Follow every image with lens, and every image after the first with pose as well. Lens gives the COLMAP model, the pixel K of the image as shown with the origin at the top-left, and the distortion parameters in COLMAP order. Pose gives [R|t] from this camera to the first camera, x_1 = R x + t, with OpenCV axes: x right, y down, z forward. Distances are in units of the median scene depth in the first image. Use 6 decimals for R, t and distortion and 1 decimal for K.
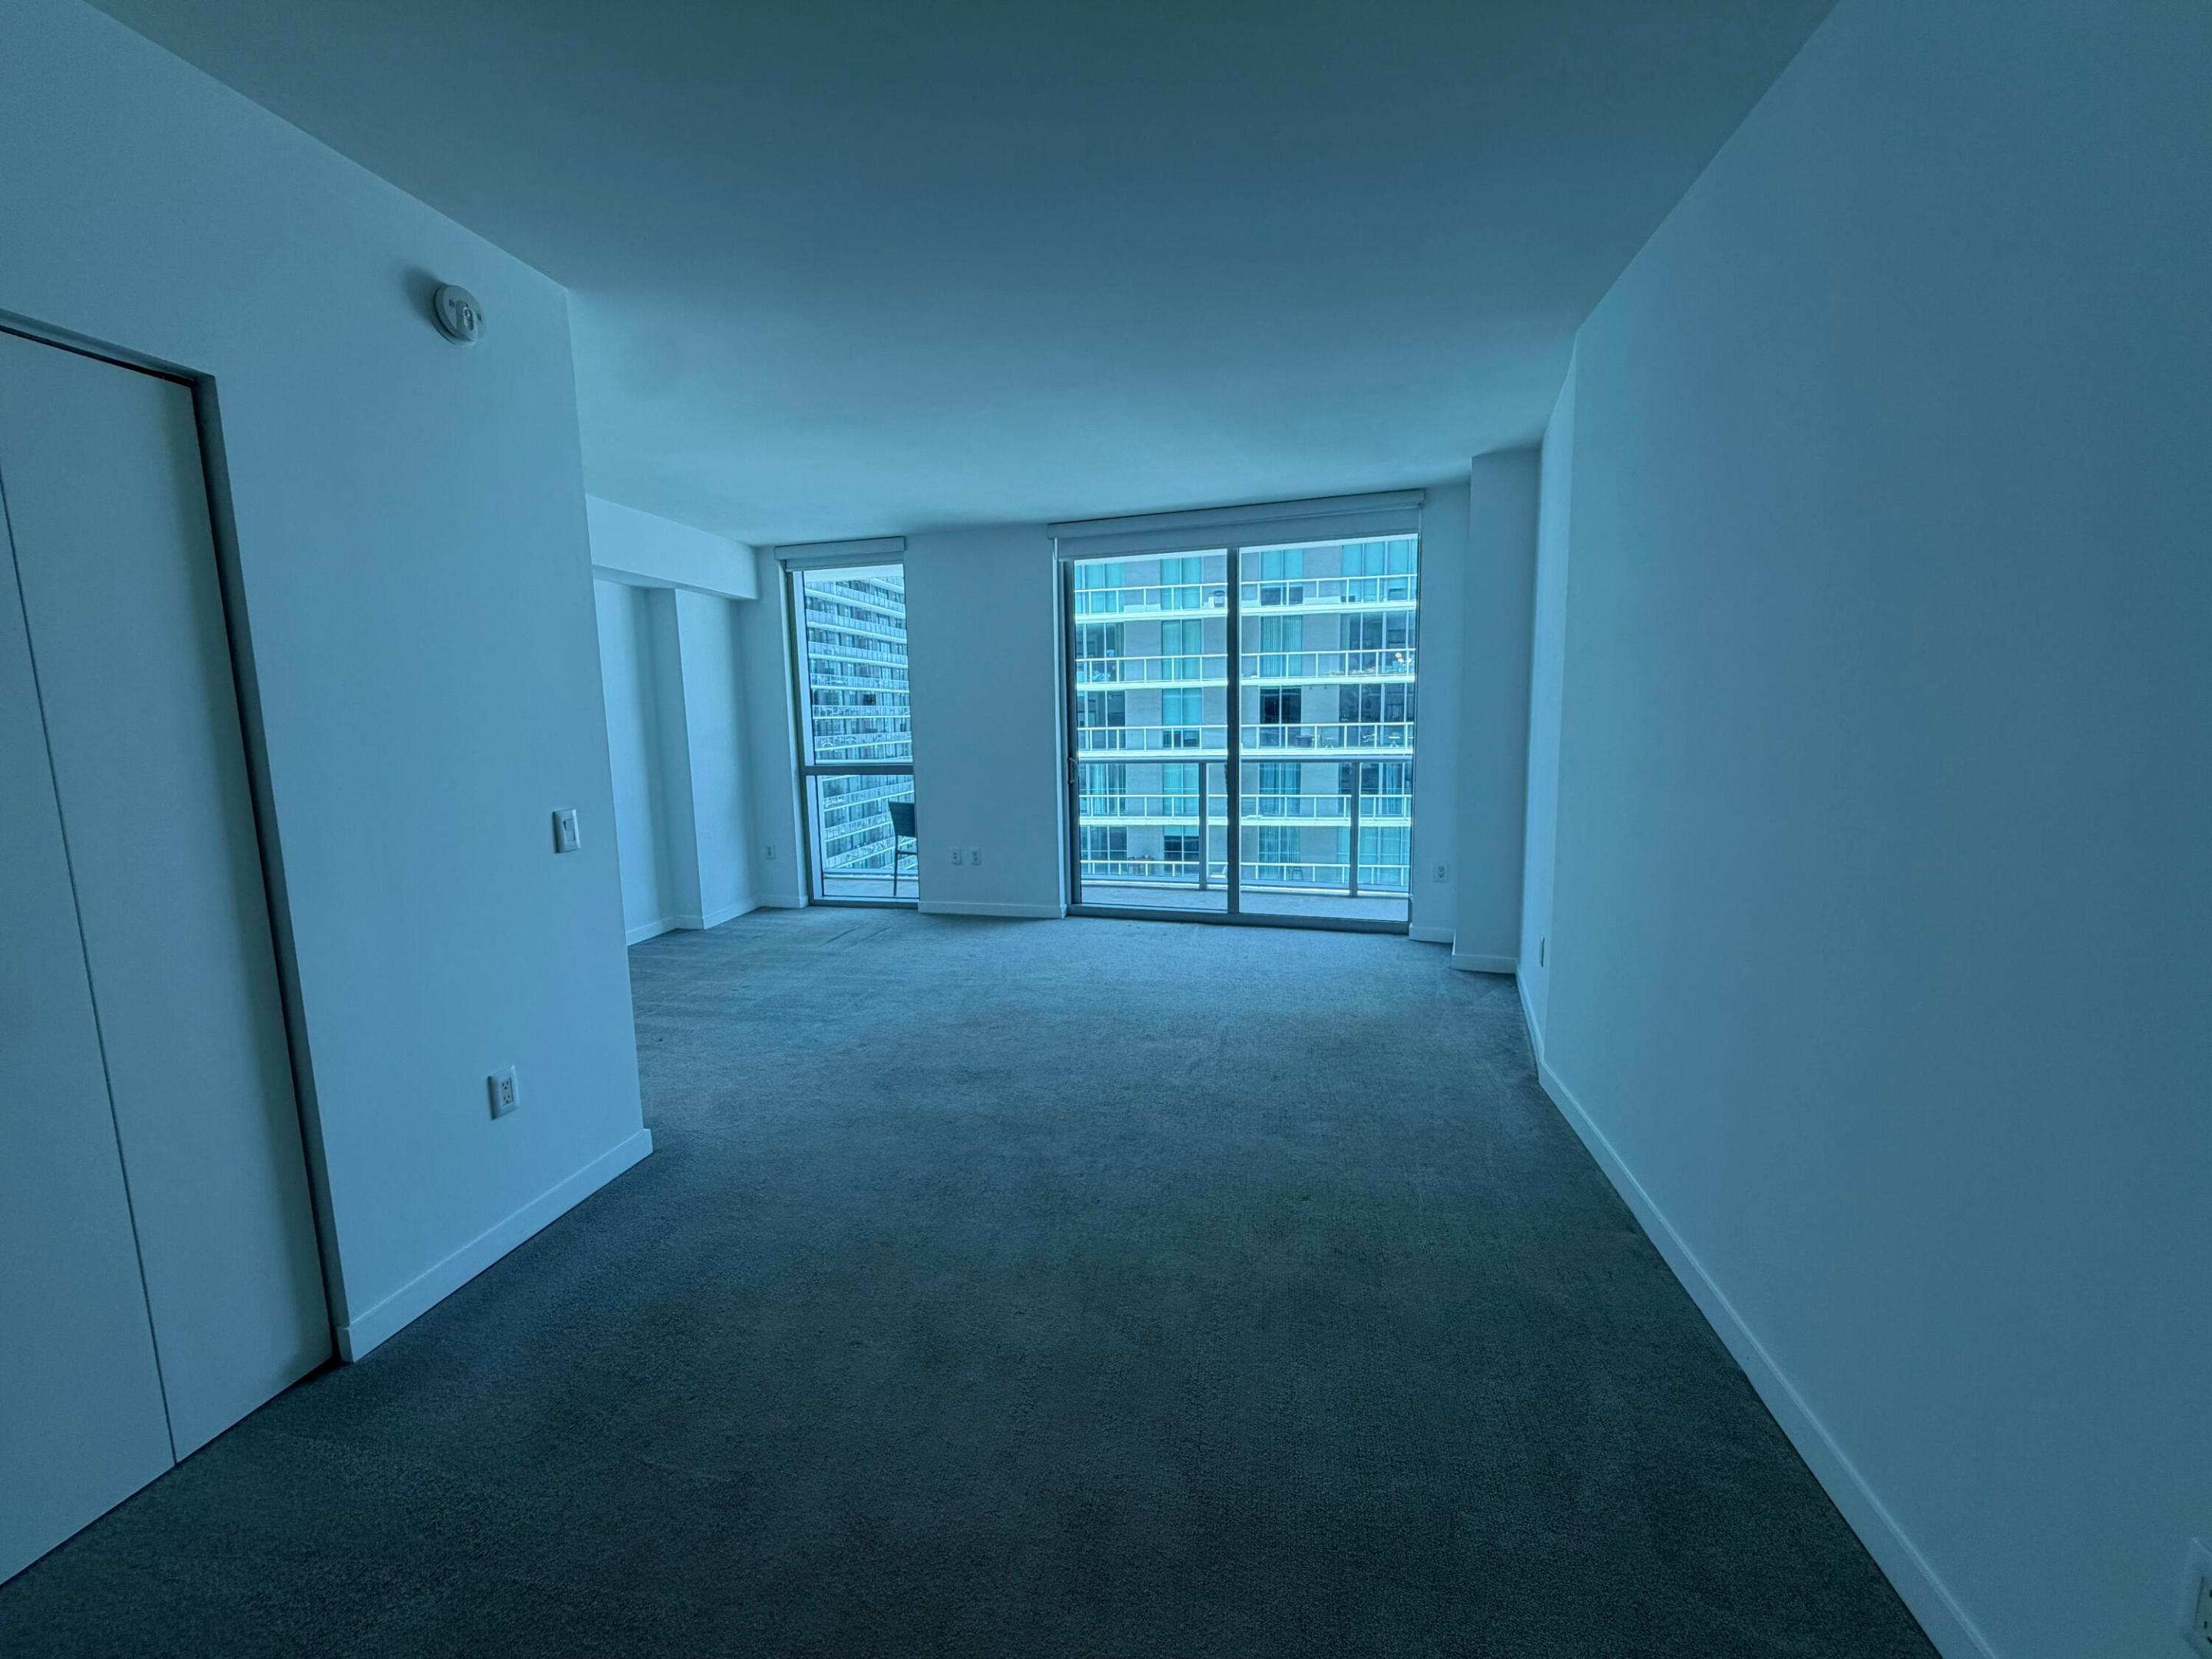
lens RADIAL K [[878.2, 0, 1108.5], [0, 878.2, 840.6], [0, 0, 1]] dist [0.001812, -0.000037]
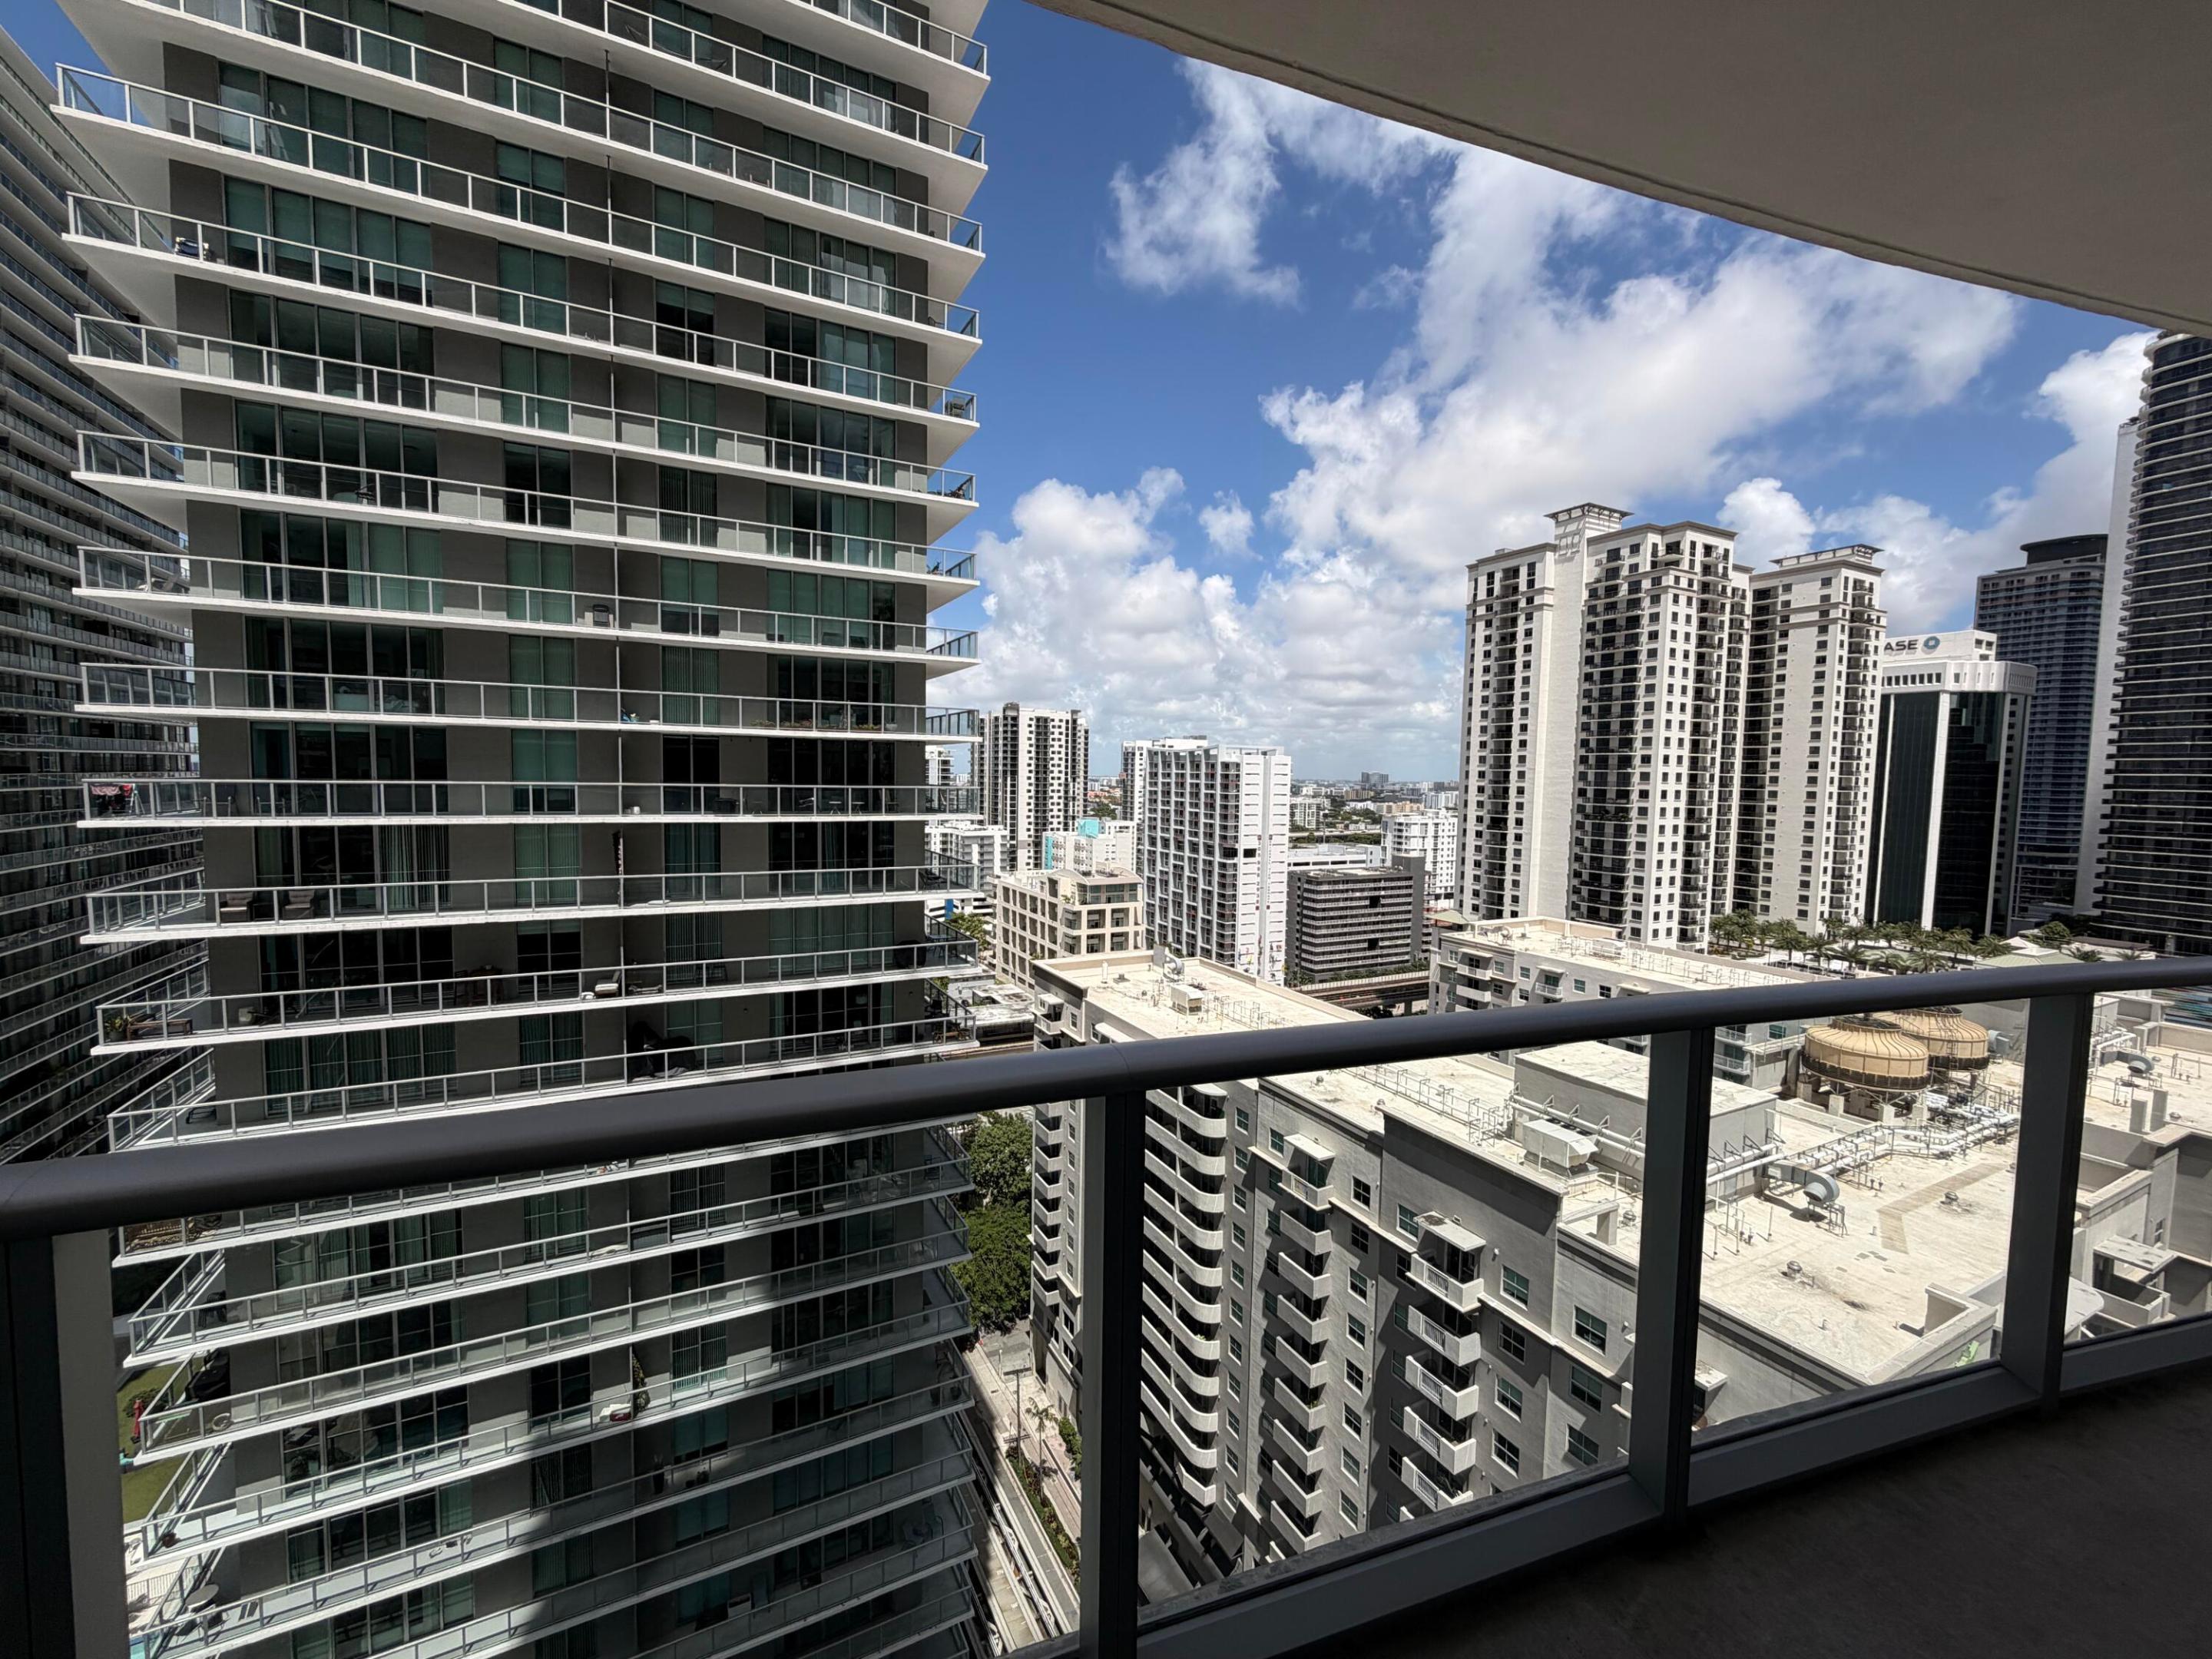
lens RADIAL K [[878.2, 0, 1098.0], [0, 878.2, 829.3], [0, 0, 1]] dist [0.001812, -0.000037]
pose [[0.786381, -0.006716, 0.617706, -0.005537], [0.054276, 0.996825, -0.058258, -0.025643], [-0.615353, 0.079340, 0.784248, 0.161869]]
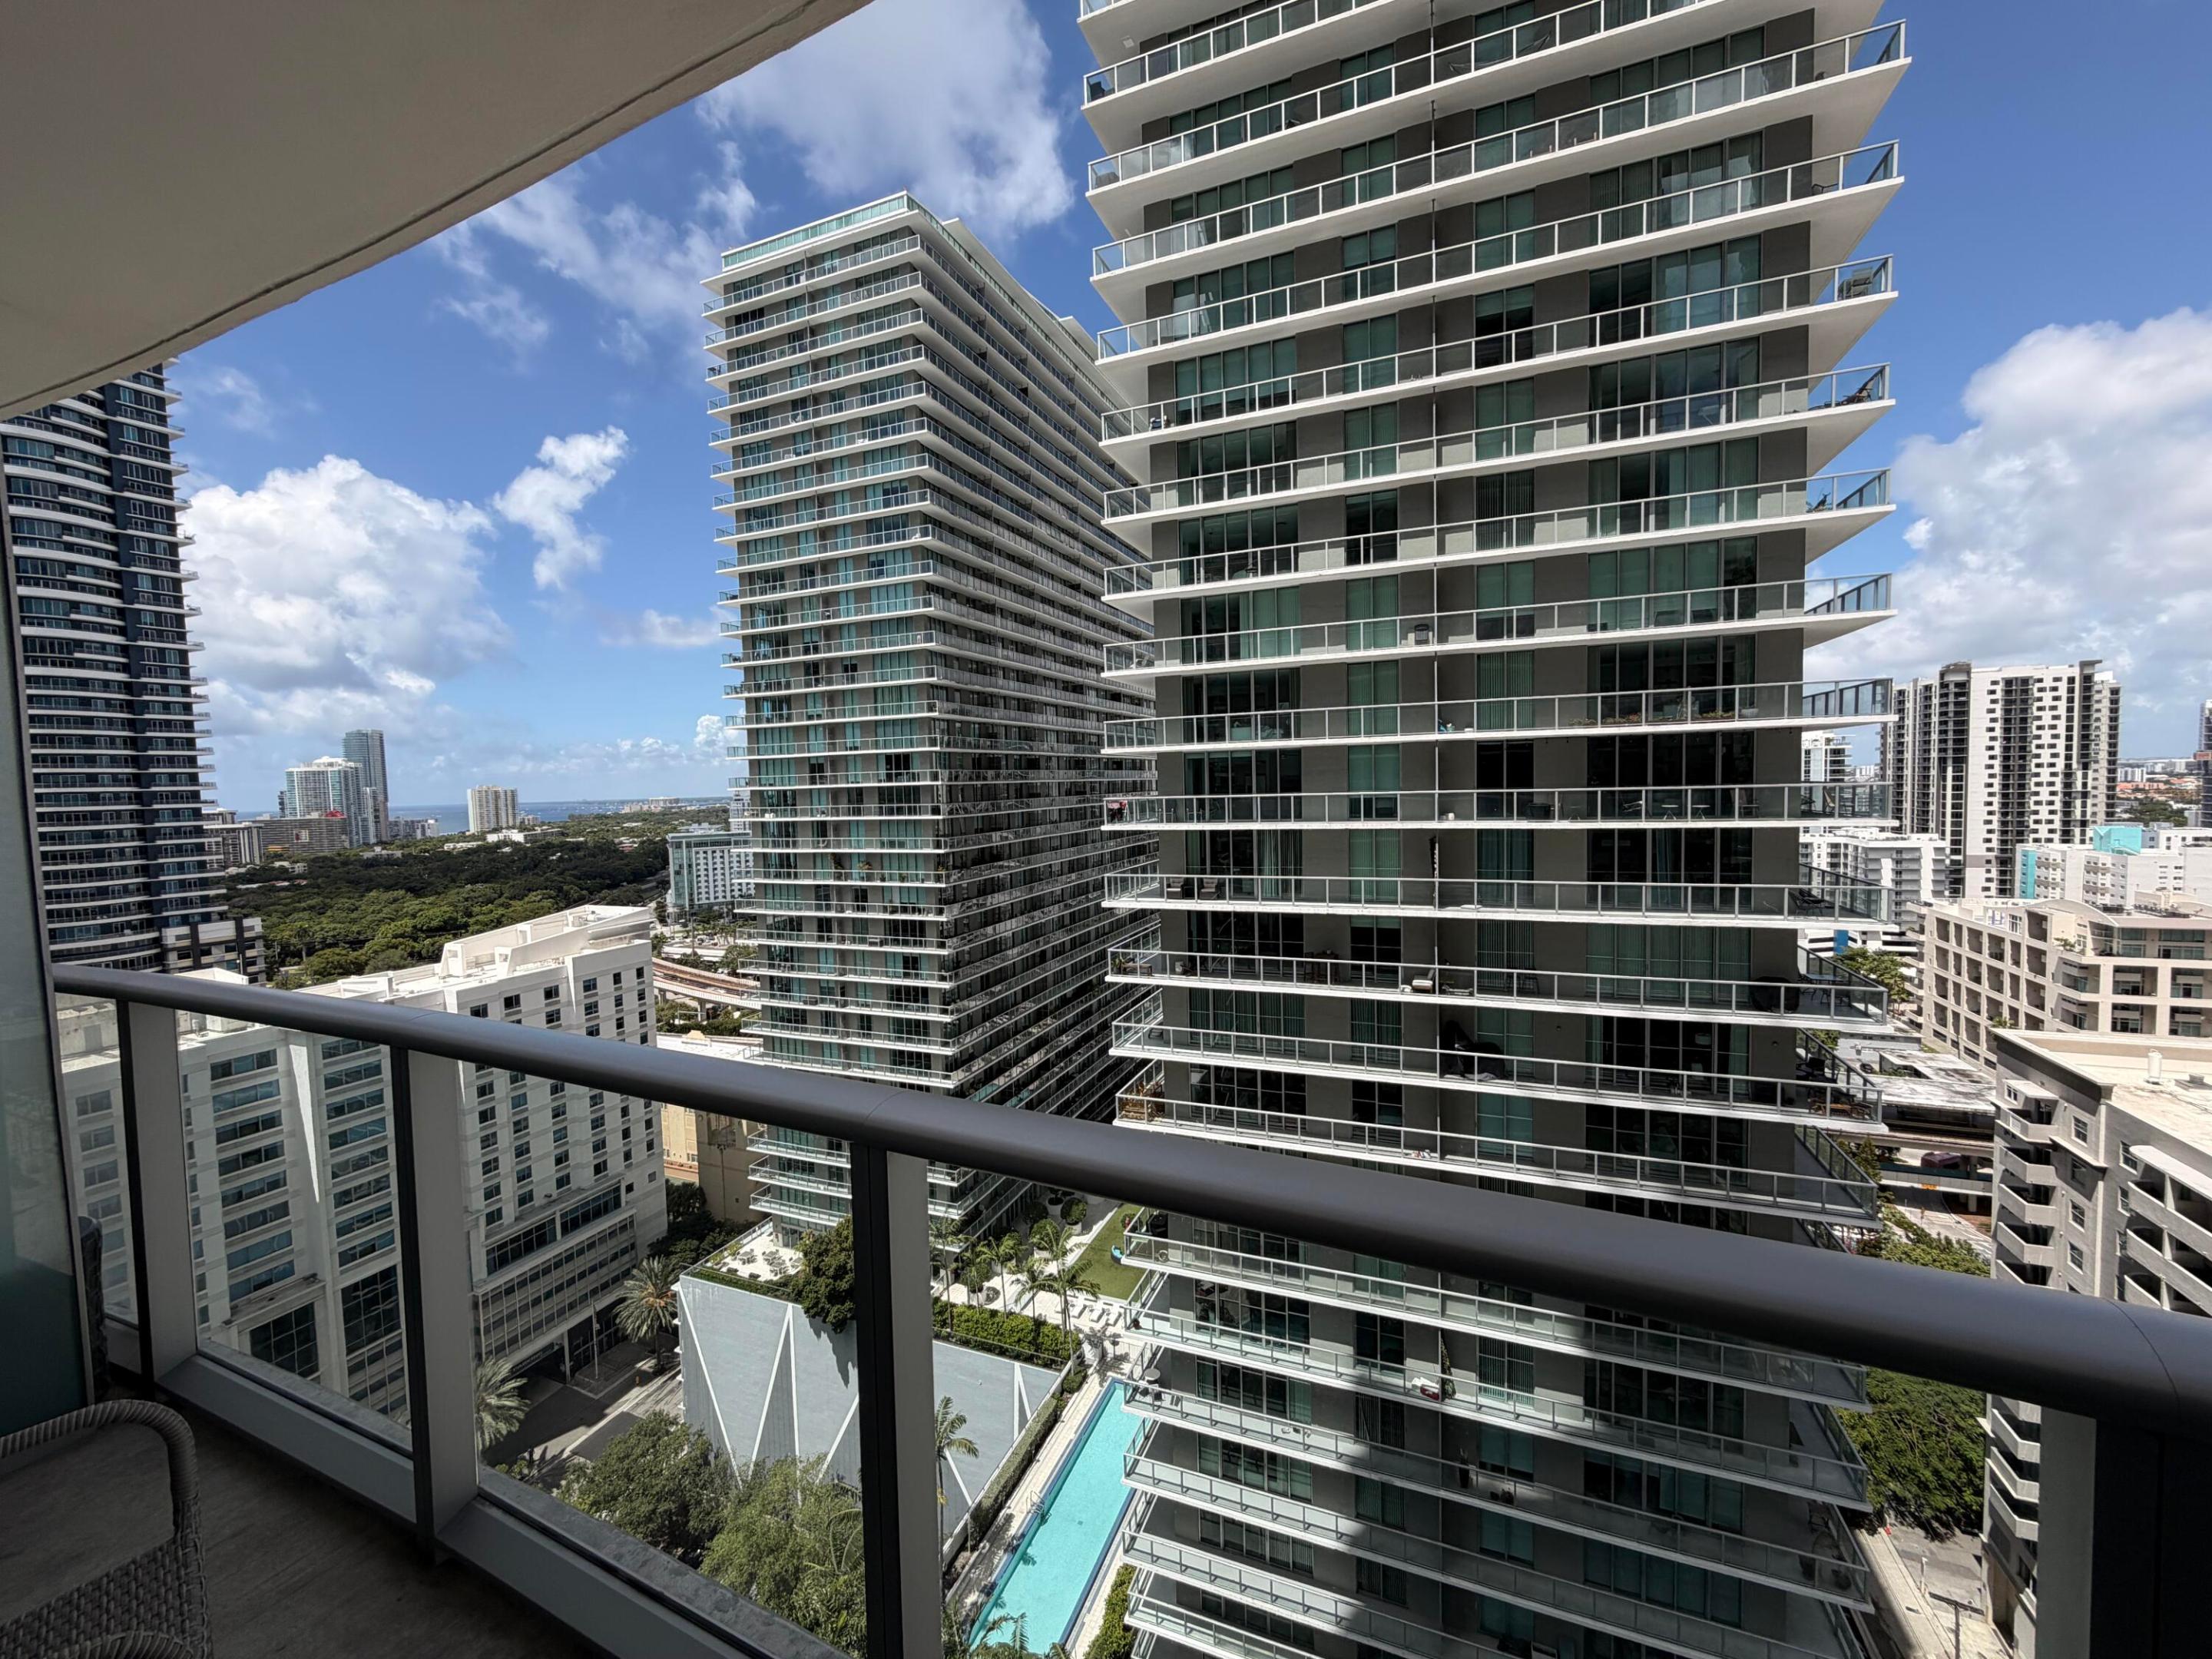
lens RADIAL K [[878.2, 0, 1105.6], [0, 878.2, 832.3], [0, 0, 1]] dist [0.001812, -0.000037]
pose [[0.979905, 0.003793, -0.199427, 0.003356], [-0.019523, 0.996842, -0.076968, -0.027194], [0.198506, 0.079314, 0.976885, 0.171523]]
